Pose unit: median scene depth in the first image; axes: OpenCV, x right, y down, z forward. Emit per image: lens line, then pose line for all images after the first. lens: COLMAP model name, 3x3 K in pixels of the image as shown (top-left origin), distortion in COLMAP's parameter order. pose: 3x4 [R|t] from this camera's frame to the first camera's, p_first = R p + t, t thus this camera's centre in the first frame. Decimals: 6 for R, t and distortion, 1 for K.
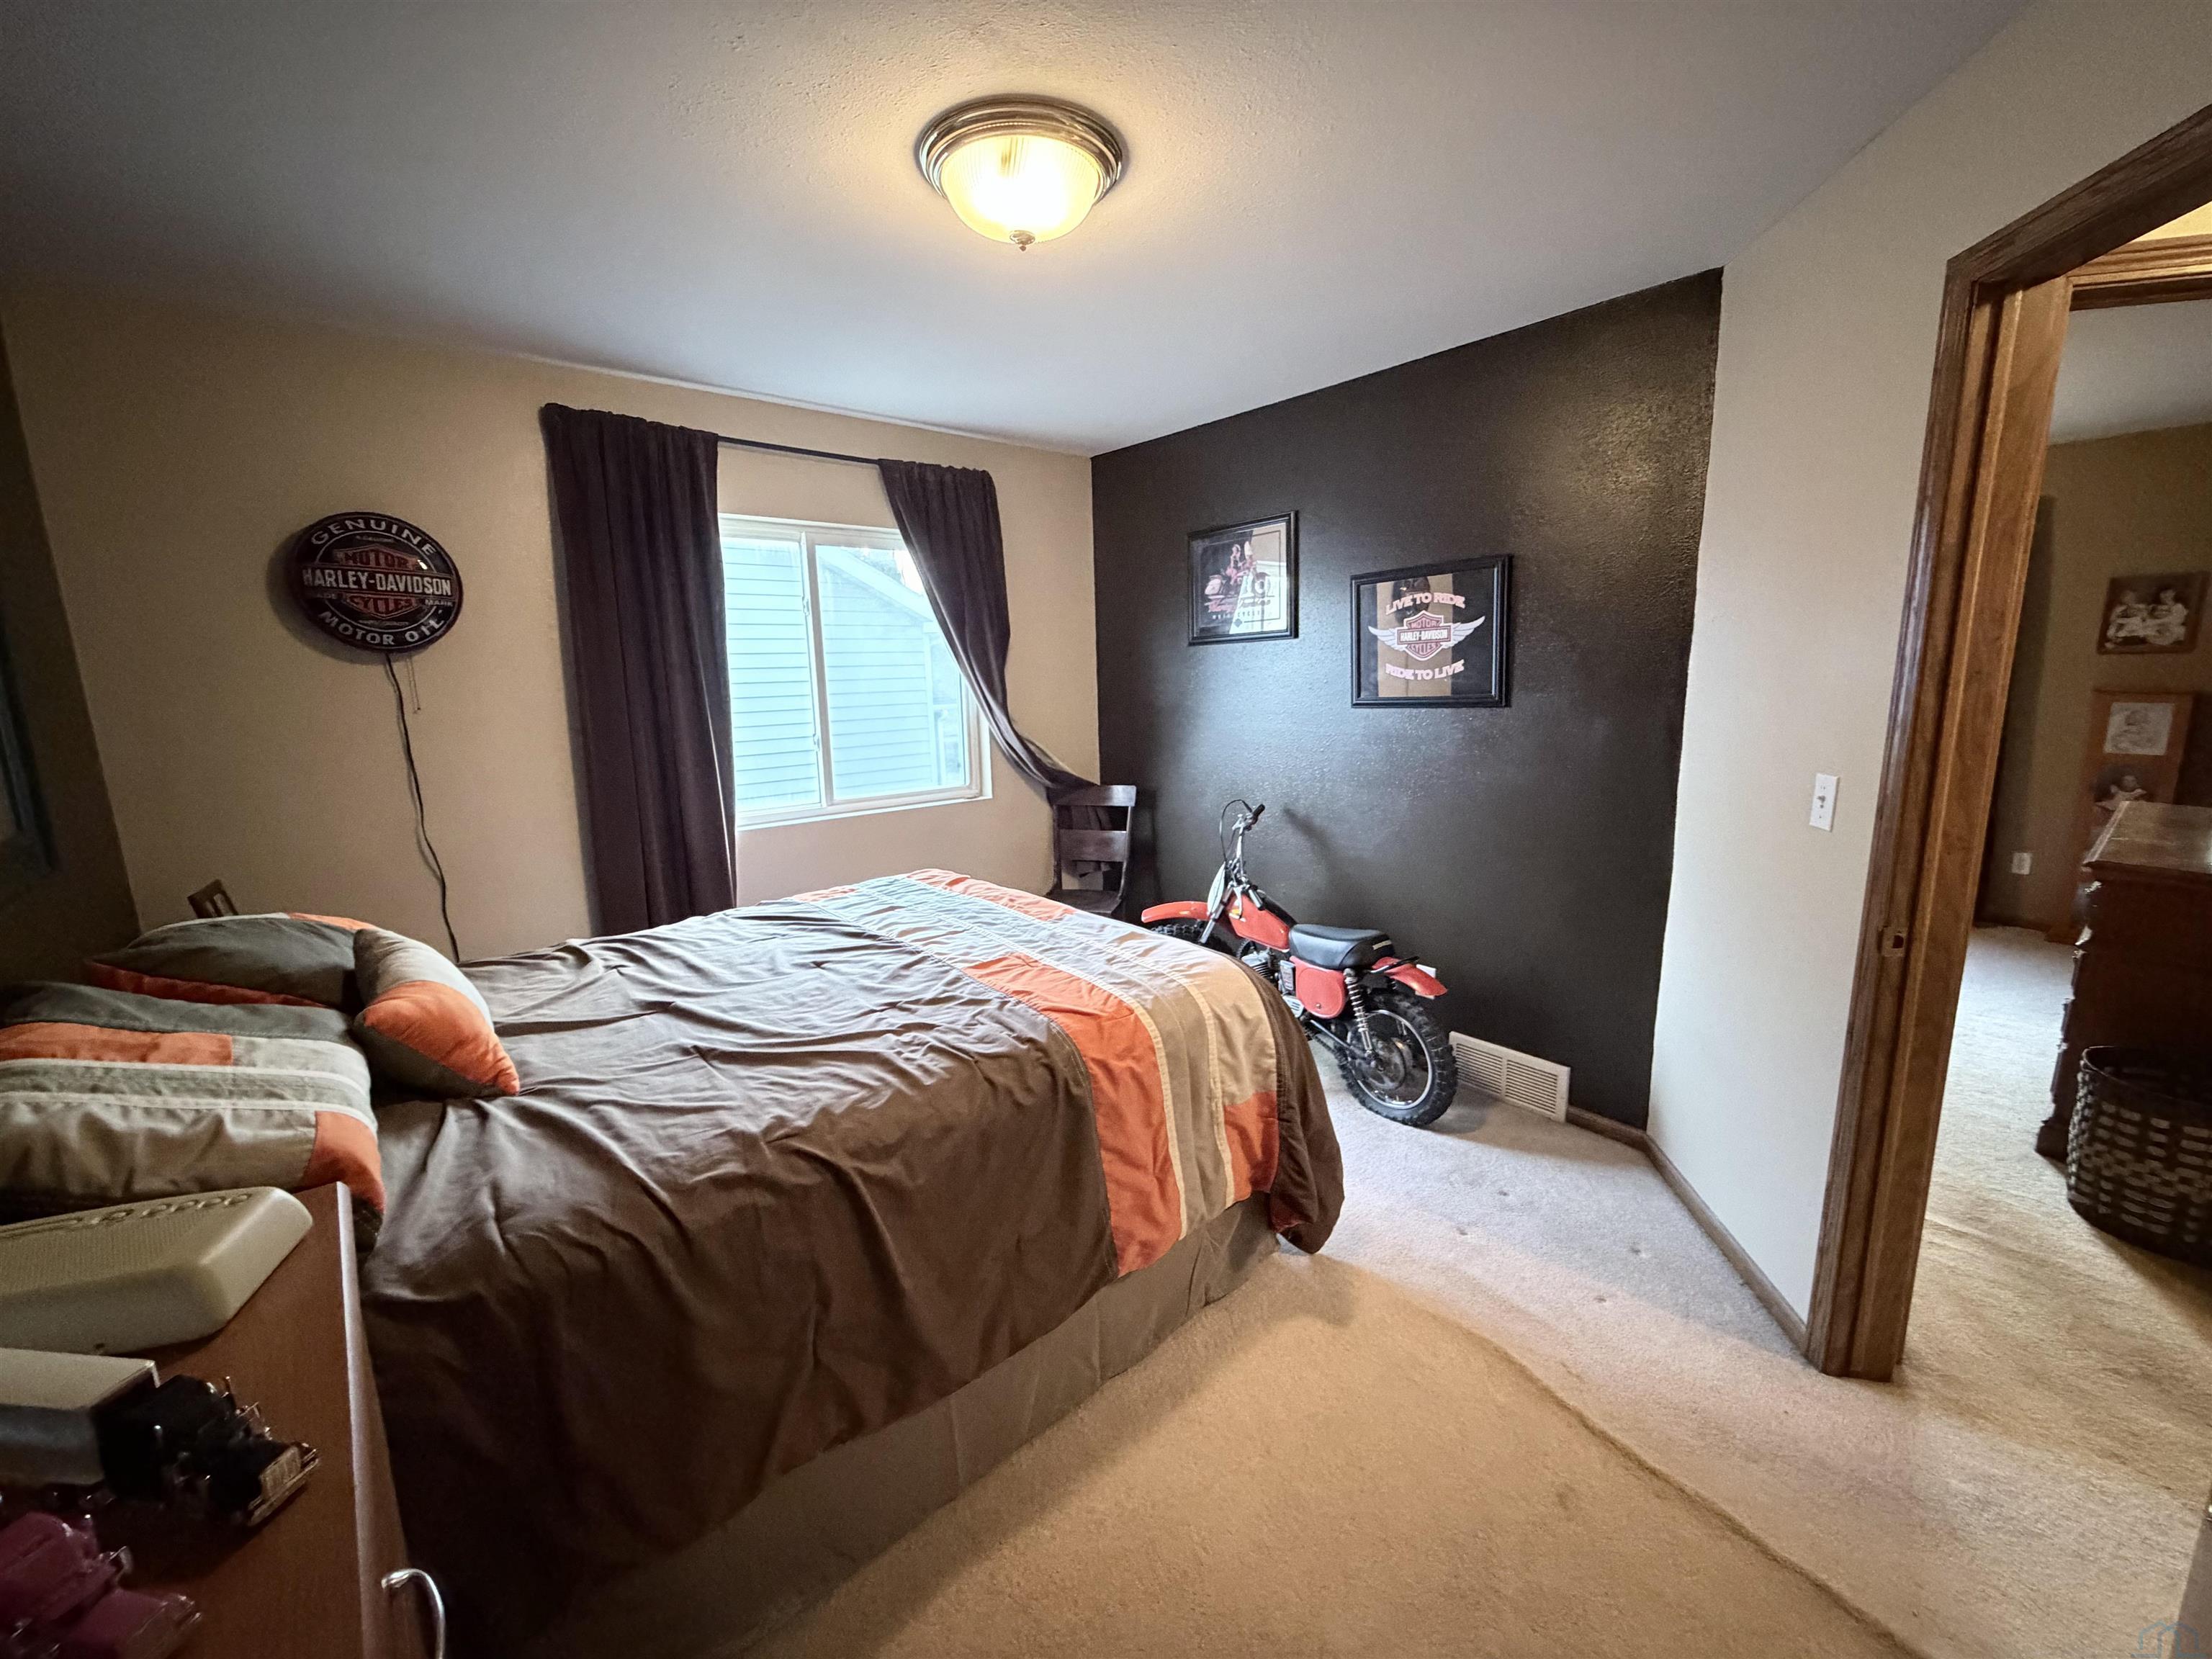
lens RADIAL K [[879.4, 0, 1097.7], [0, 879.4, 827.1], [0, 0, 1]] dist [-0.000898, -0.000167]
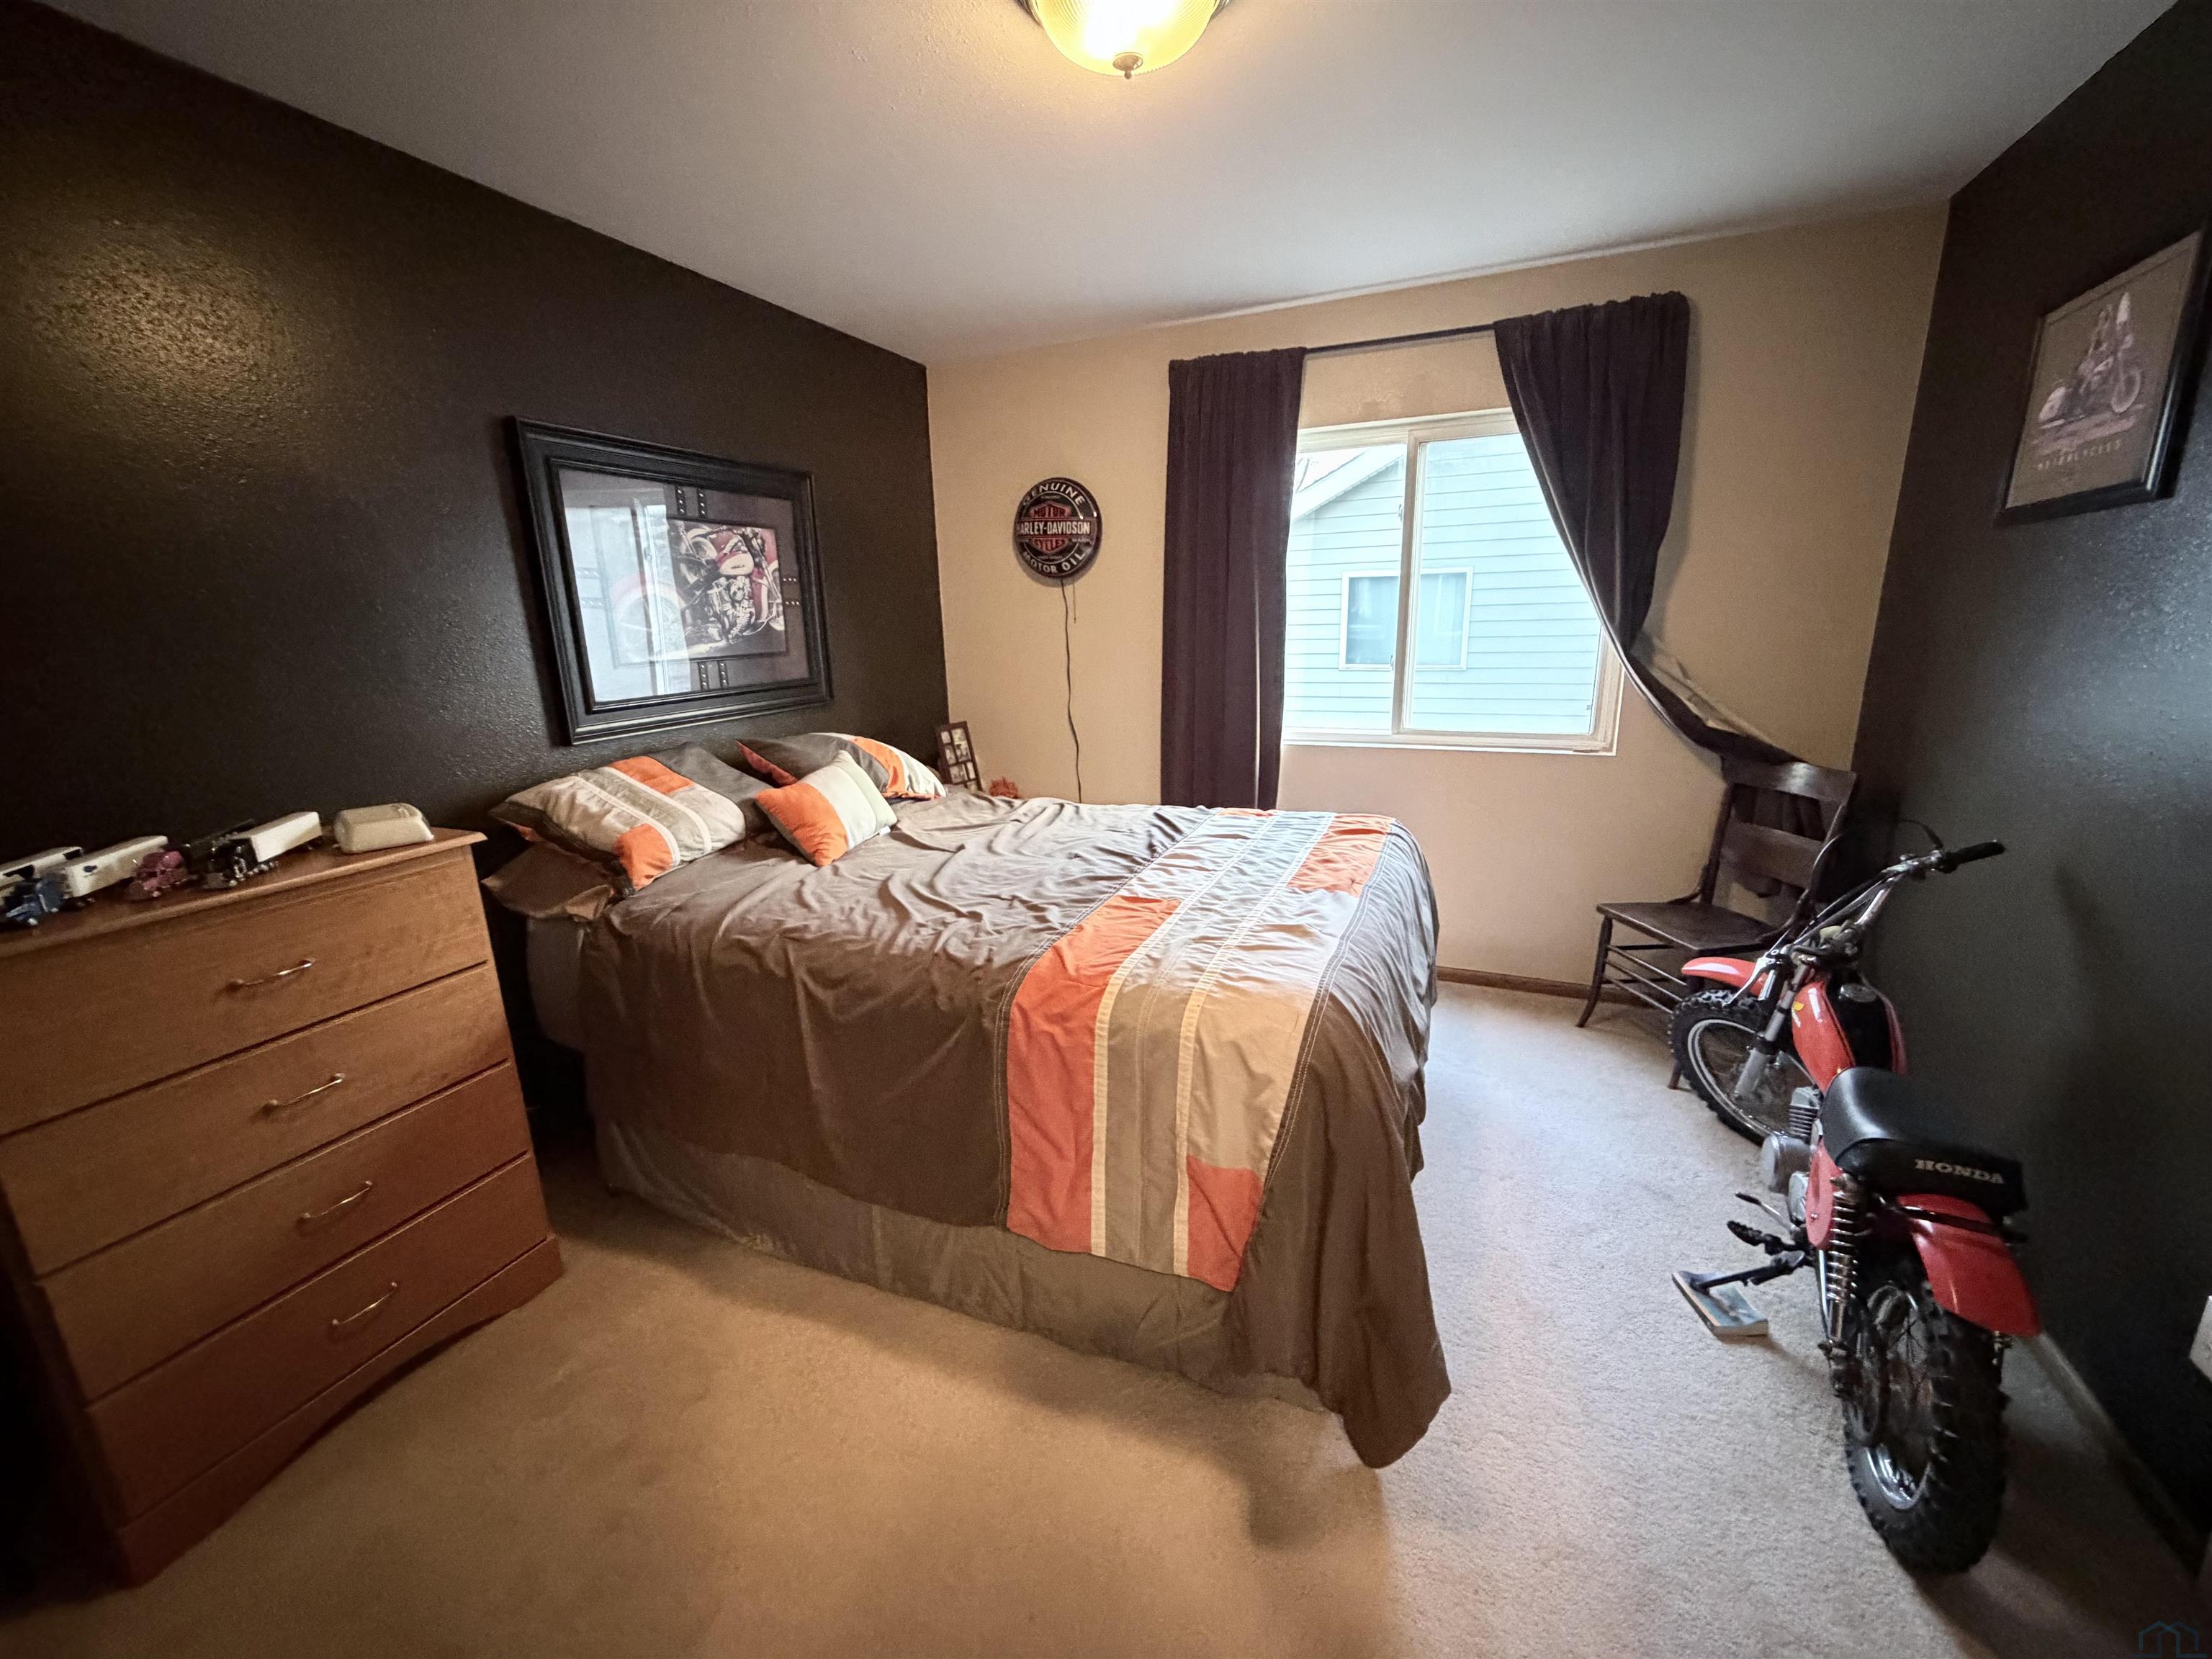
lens RADIAL K [[879.4, 0, 1104.3], [0, 879.4, 824.2], [0, 0, 1]] dist [-0.000898, -0.000167]
pose [[0.448627, 0.221022, -0.865958, 0.599220], [-0.142894, 0.974212, 0.174623, -0.077437], [0.882222, 0.045399, 0.468641, 0.461424]]
